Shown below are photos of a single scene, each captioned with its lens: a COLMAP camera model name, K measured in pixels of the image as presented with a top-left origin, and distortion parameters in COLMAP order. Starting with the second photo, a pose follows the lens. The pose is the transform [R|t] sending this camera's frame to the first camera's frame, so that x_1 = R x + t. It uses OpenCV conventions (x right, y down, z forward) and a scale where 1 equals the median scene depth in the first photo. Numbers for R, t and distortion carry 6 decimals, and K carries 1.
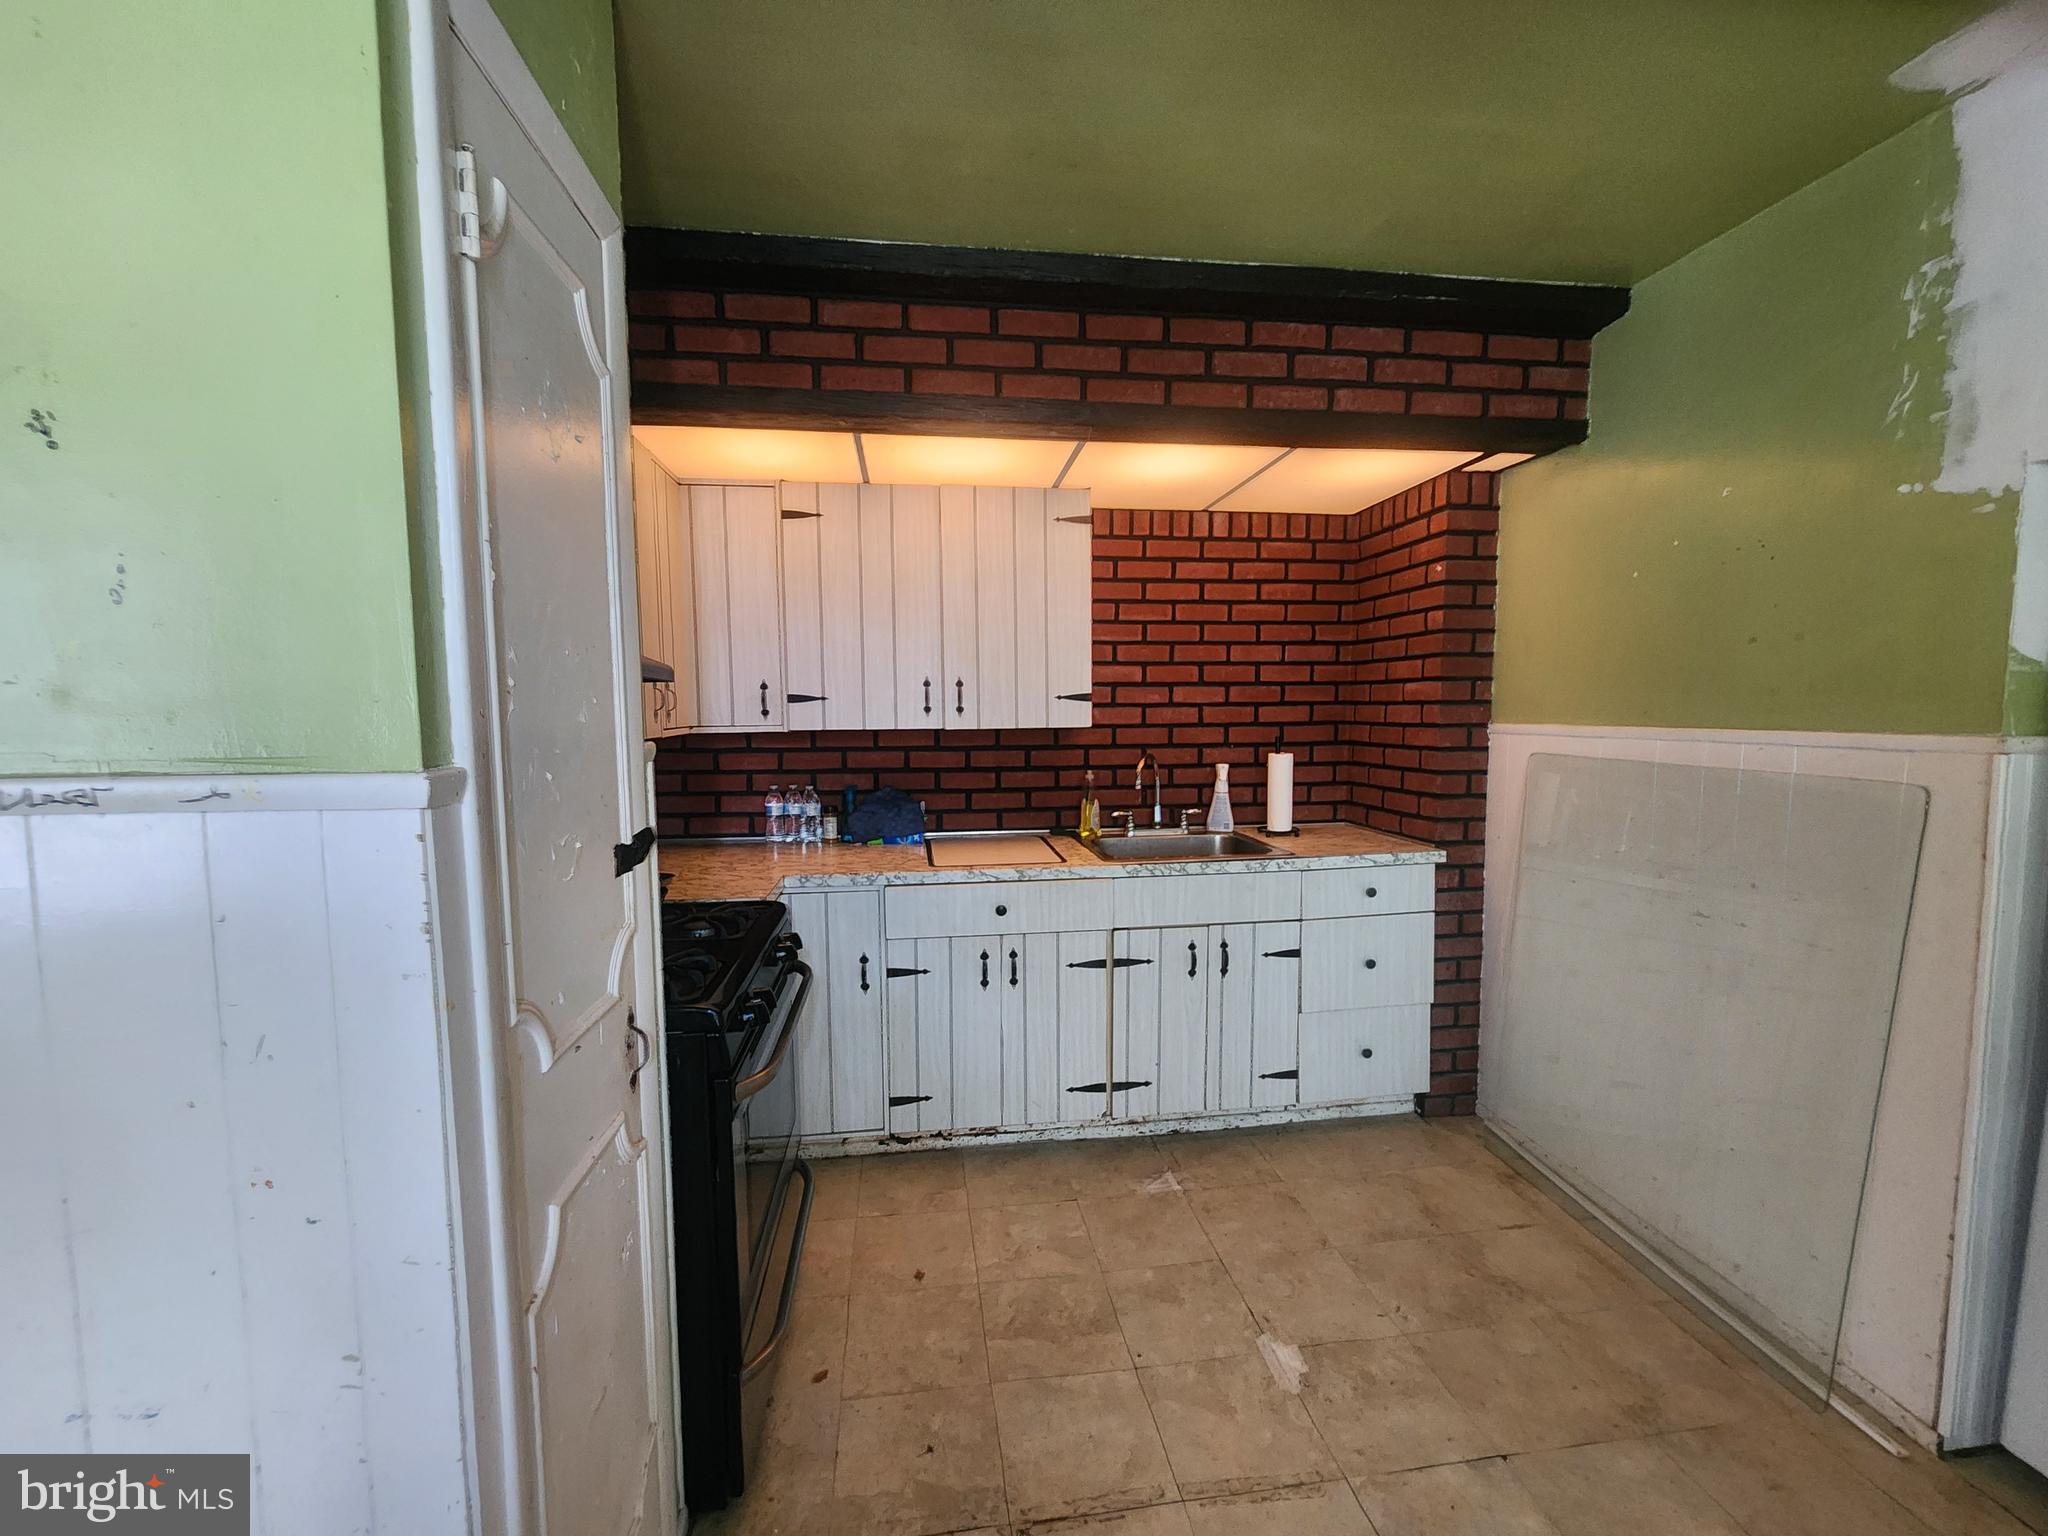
lens RADIAL K [[832.7, 0, 1024.0], [0, 832.7, 768.0], [0, 0, 1]] dist [-0.001922, -0.000044]
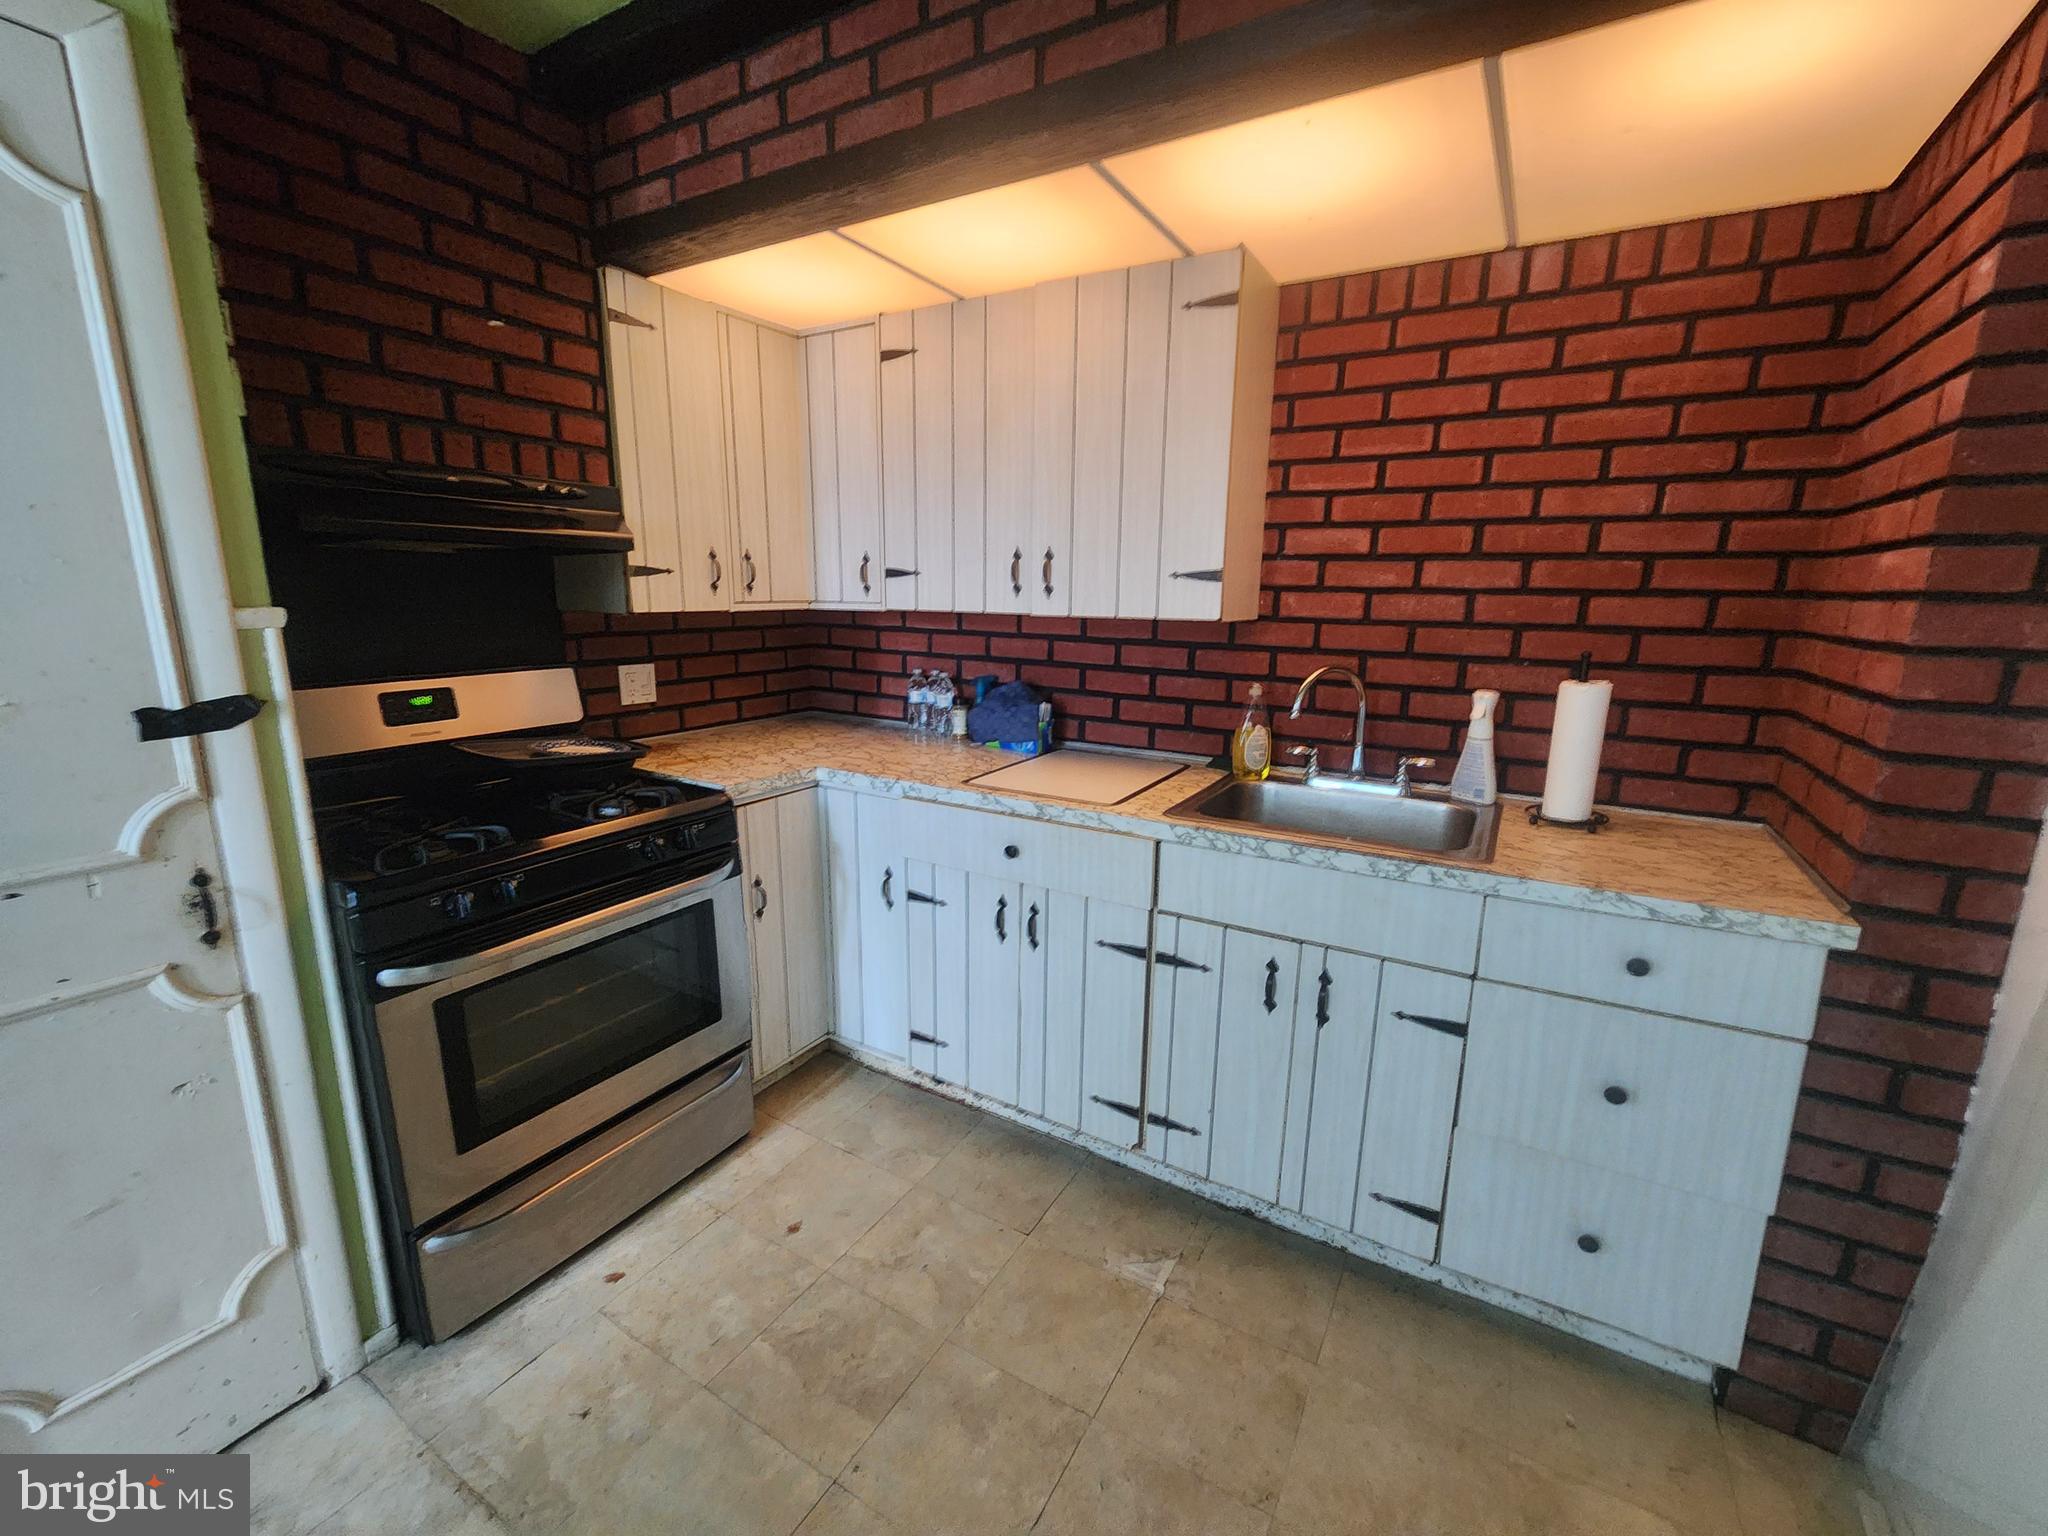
lens RADIAL K [[844.0, 0, 1027.1], [0, 844.0, 760.2], [0, 0, 1]] dist [-0.000504, 0.000121]
pose [[0.786666, 0.142410, -0.600729, 0.394405], [-0.065416, 0.986782, 0.148266, -0.027928], [0.613903, -0.077339, 0.785584, 0.348928]]
